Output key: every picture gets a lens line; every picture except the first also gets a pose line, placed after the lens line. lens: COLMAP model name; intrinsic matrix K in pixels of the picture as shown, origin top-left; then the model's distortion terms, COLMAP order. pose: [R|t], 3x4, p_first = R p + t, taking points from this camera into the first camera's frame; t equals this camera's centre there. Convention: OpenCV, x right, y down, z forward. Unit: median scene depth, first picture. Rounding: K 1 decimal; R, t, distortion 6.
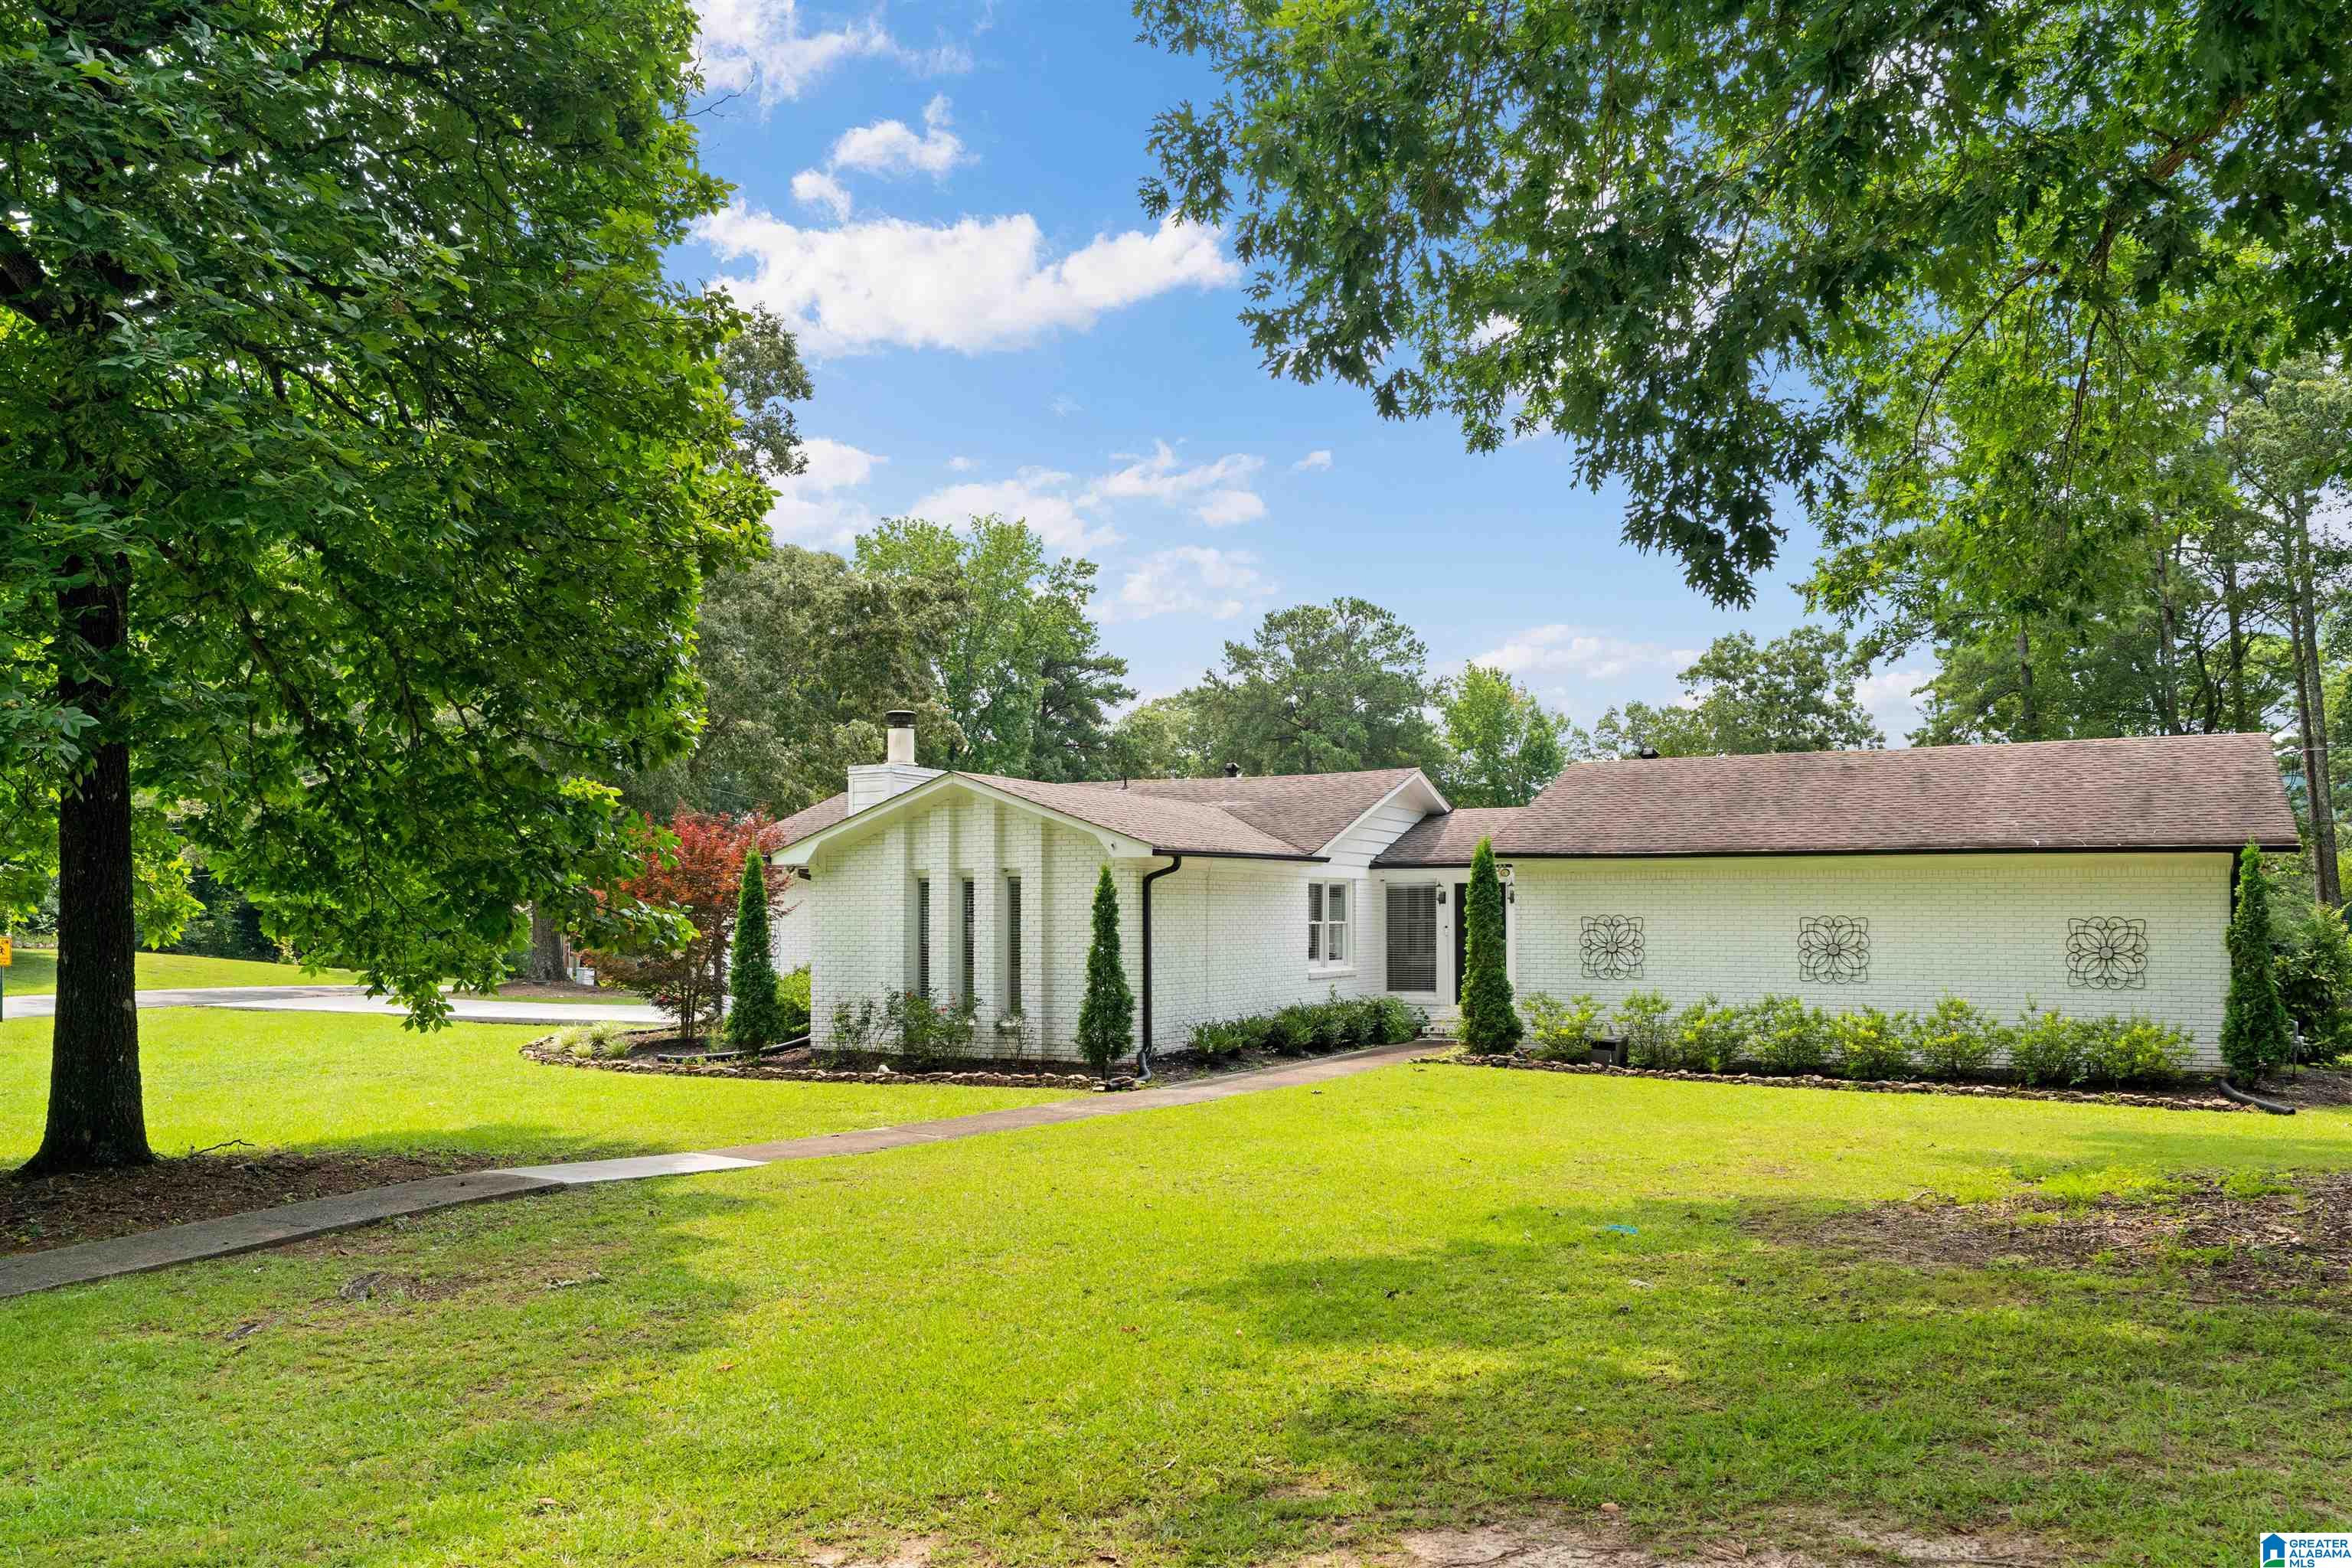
lens RADIAL K [[1853.6, 0, 1177.3], [0, 1853.6, 883.5], [0, 0, 1]] dist [-0.000483, -0.029462]
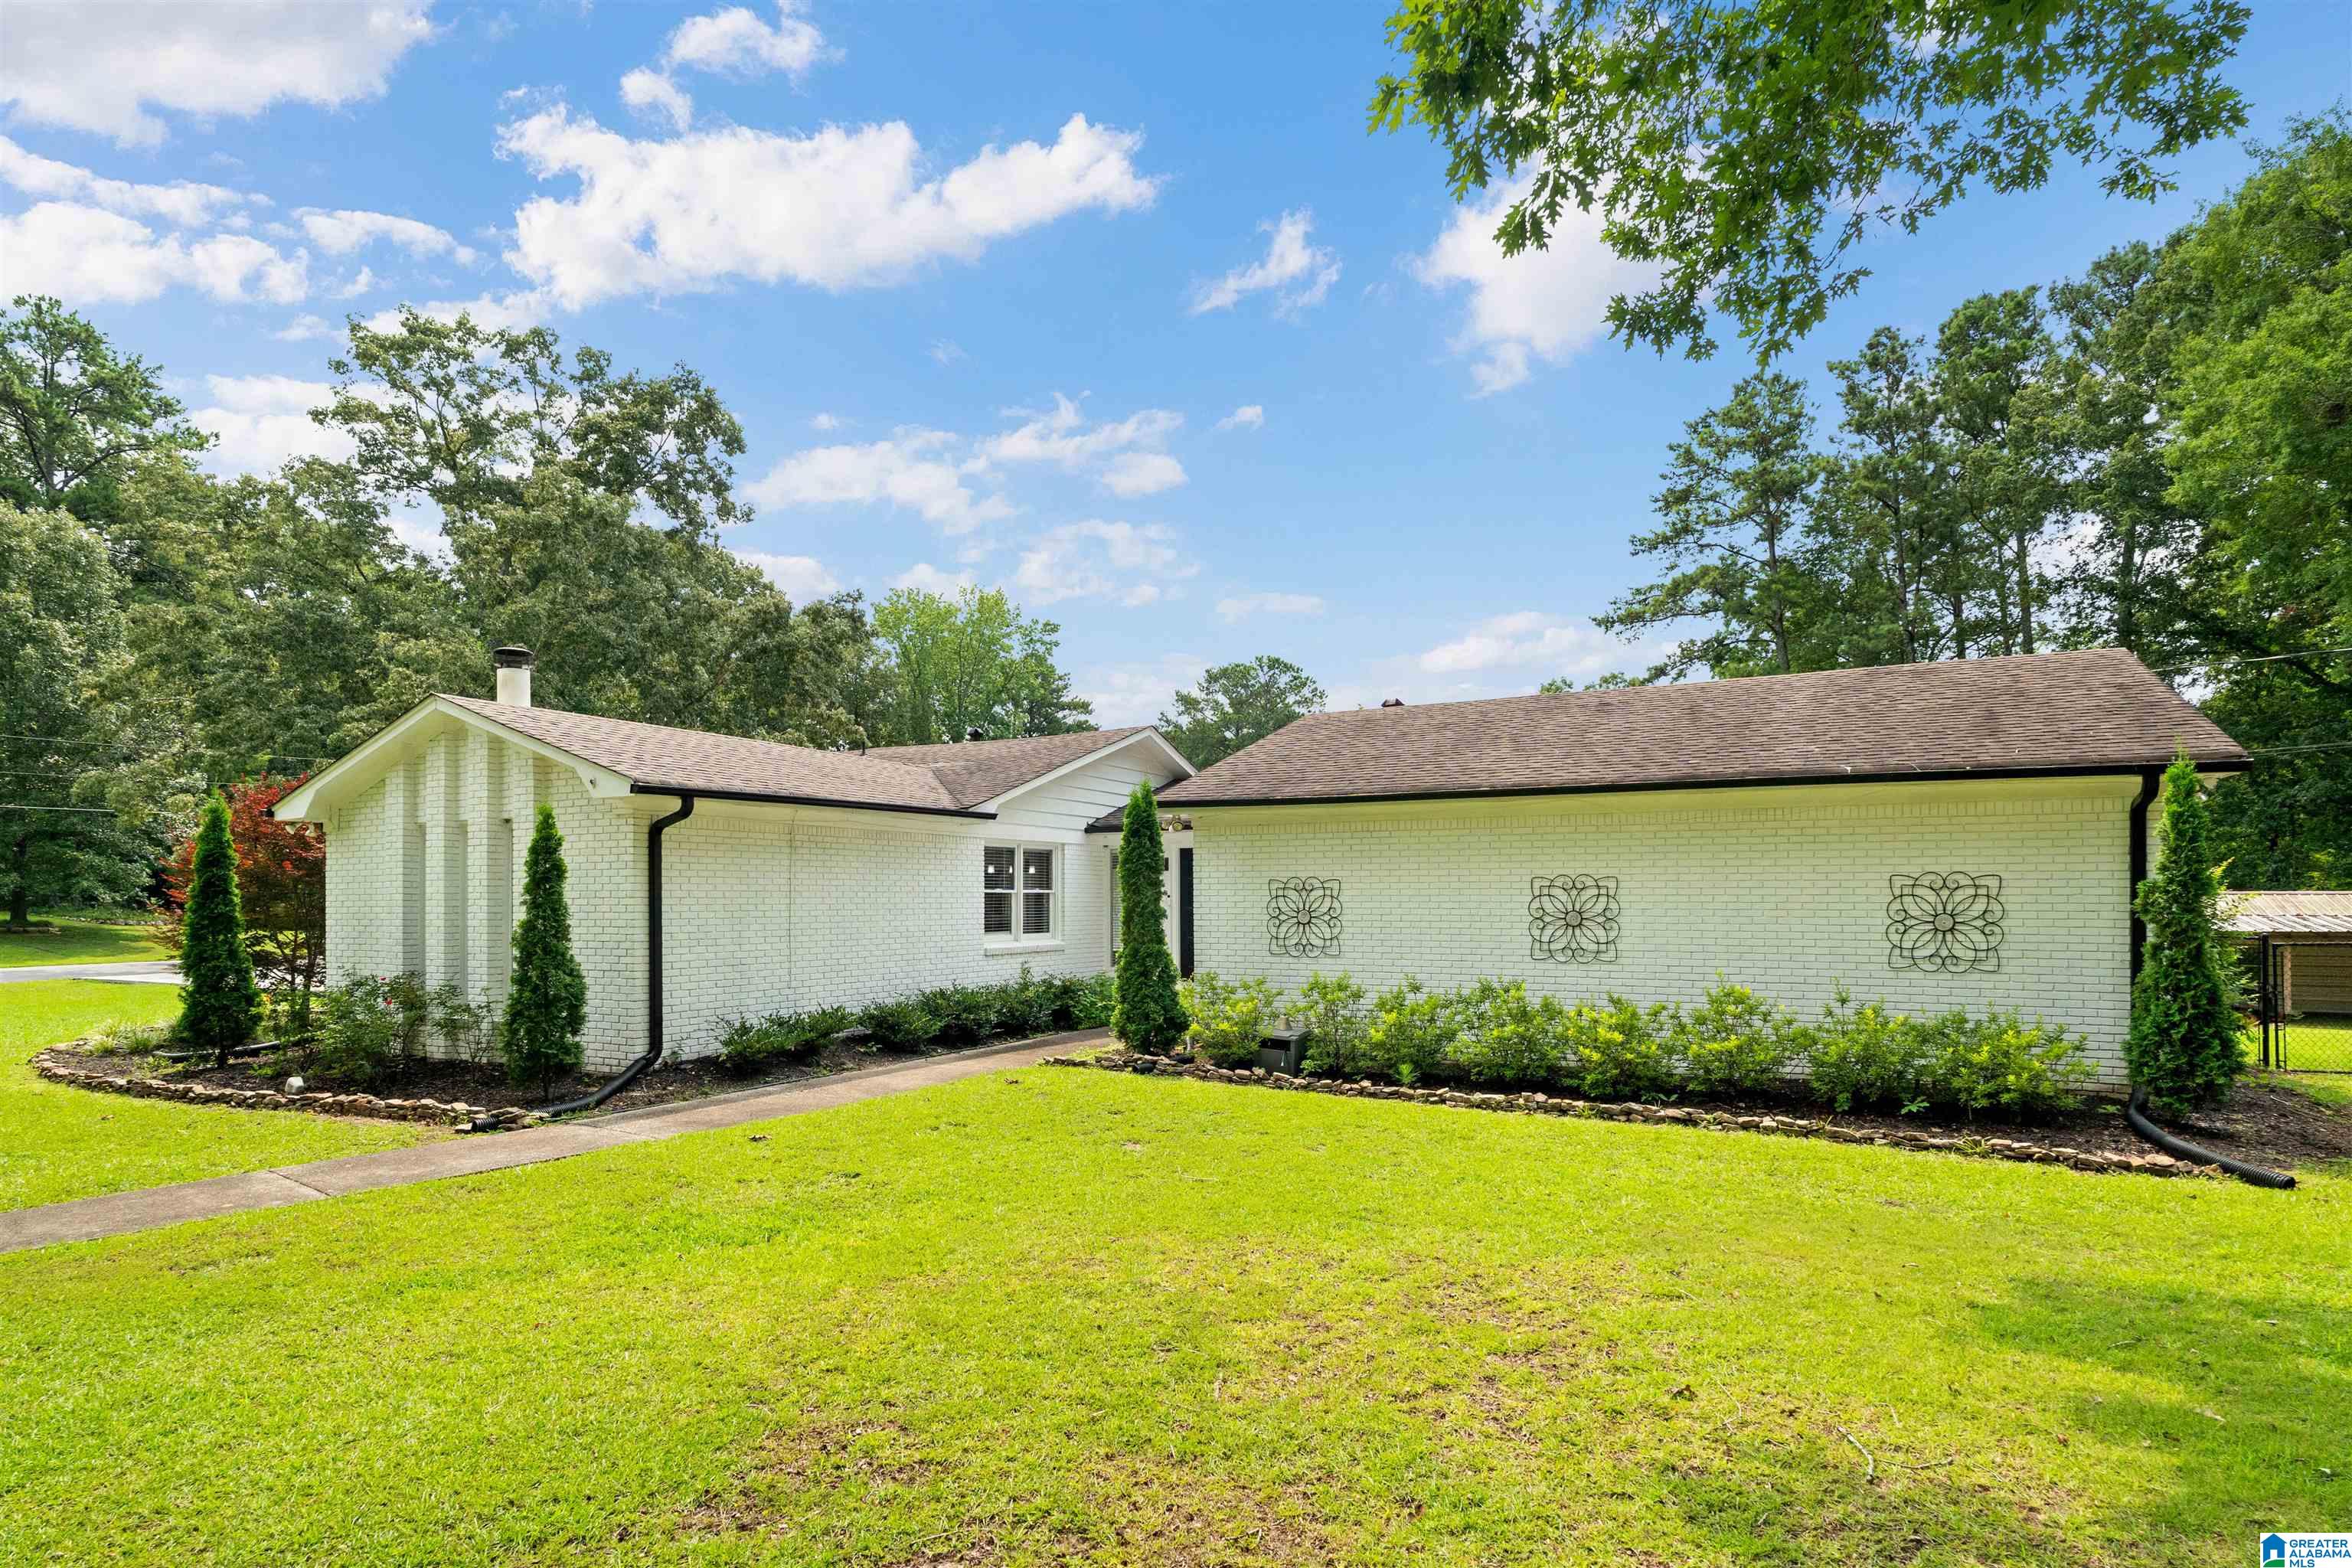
lens RADIAL K [[1279.6, 0, 1173.5], [0, 1279.6, 910.7], [0, 0, 1]] dist [-0.017799, -0.000598]
pose [[0.999938, -0.003452, -0.010601, 0.193919], [0.003724, 0.999662, 0.025732, 0.018044], [0.010508, -0.025770, 0.999613, 0.469495]]
